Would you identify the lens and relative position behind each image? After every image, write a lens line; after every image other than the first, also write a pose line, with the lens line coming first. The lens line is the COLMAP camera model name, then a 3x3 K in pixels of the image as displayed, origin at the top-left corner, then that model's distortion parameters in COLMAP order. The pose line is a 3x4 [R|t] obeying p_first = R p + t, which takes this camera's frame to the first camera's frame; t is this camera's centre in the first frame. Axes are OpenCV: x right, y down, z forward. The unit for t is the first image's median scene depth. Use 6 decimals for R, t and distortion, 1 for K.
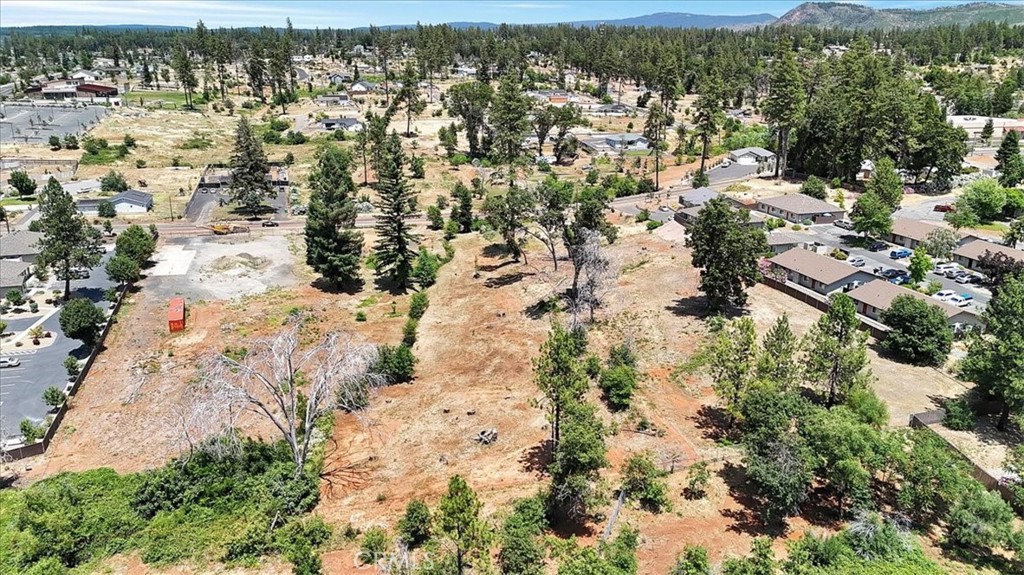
lens RADIAL K [[754.1, 0, 518.3], [0, 754.1, 288.8], [0, 0, 1]] dist [0.079913, -0.067304]
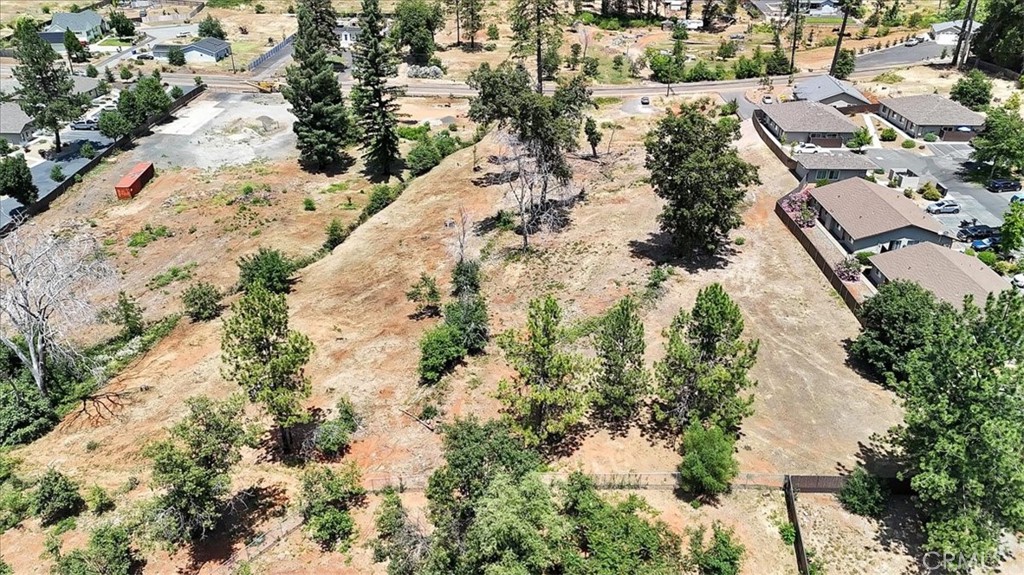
lens RADIAL K [[754.1, 0, 513.5], [0, 754.1, 288.1], [0, 0, 1]] dist [0.079913, -0.067304]
pose [[0.951516, 0.146675, -0.270378, 0.221785], [-0.095751, 0.976556, 0.192796, -0.050689], [0.292318, -0.157560, 0.943252, 0.163676]]
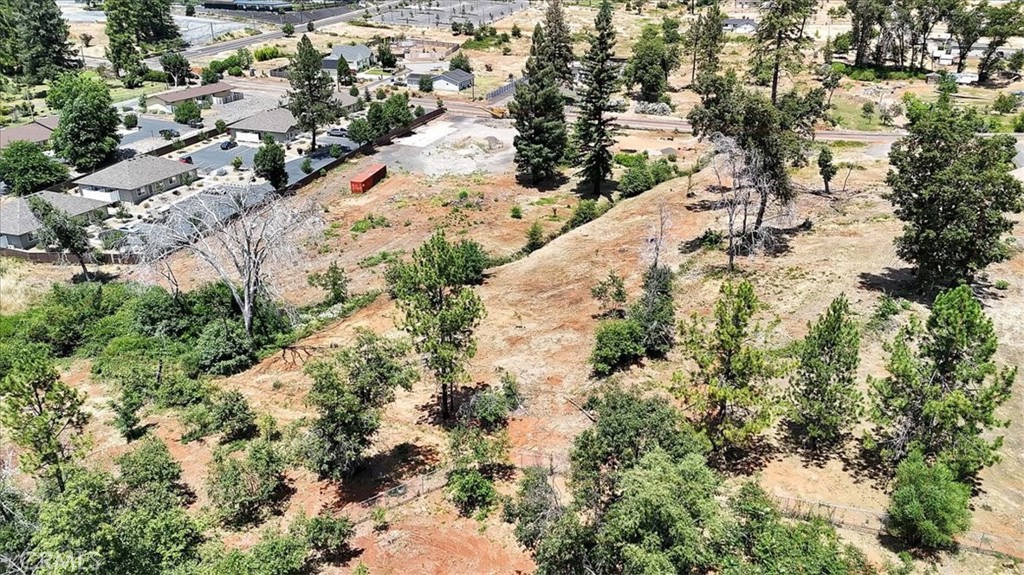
lens RADIAL K [[754.1, 0, 513.4], [0, 754.1, 286.6], [0, 0, 1]] dist [0.079913, -0.067304]
pose [[0.815512, 0.231622, -0.530369, 0.230179], [-0.178434, 0.972405, 0.150301, -0.009997], [0.550546, -0.027936, 0.834337, 0.189659]]
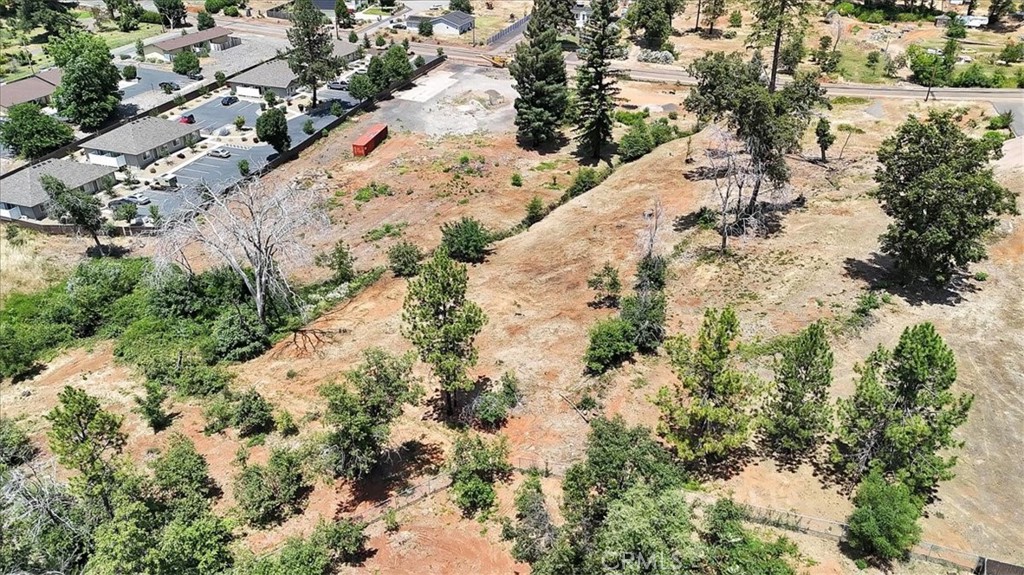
lens RADIAL K [[754.1, 0, 513.1], [0, 754.1, 287.9], [0, 0, 1]] dist [0.079913, -0.067304]
pose [[0.813762, 0.288353, -0.504623, 0.230819], [-0.181356, 0.950875, 0.250893, -0.054520], [0.552179, -0.112651, 0.826080, 0.175657]]
